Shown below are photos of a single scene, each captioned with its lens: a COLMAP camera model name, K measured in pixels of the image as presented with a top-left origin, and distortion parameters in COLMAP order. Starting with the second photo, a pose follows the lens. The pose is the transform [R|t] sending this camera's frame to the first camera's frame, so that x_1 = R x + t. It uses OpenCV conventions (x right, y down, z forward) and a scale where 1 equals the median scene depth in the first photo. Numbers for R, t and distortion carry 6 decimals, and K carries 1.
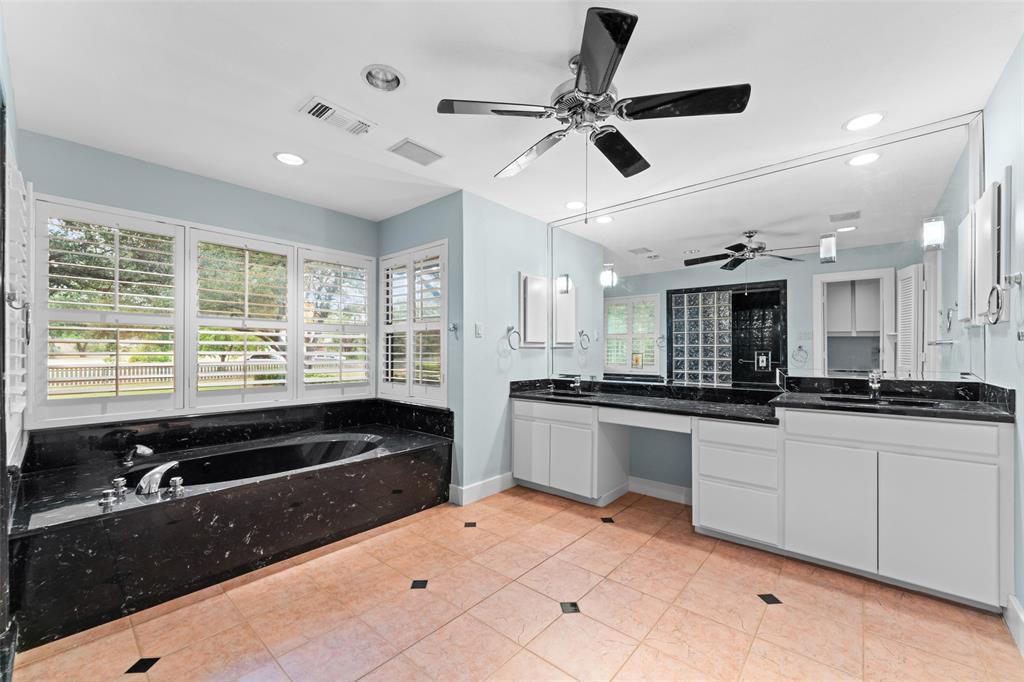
lens RADIAL K [[413.8, 0, 507.5], [0, 413.8, 347.4], [0, 0, 1]] dist [-0.005178, 0.001067]
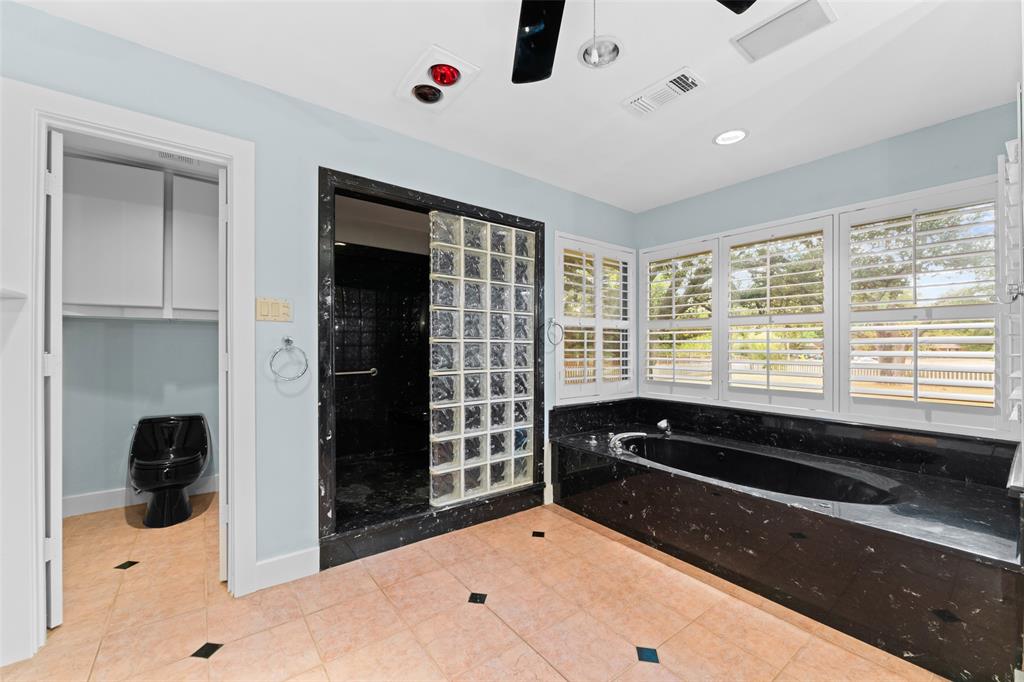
lens RADIAL K [[413.8, 0, 509.9], [0, 413.8, 344.4], [0, 0, 1]] dist [-0.005178, 0.001067]
pose [[-0.209627, -0.012579, -0.977700, 0.506989], [-0.000108, 0.999918, -0.012842, 0.011957], [0.977781, -0.002587, -0.209611, 0.788656]]
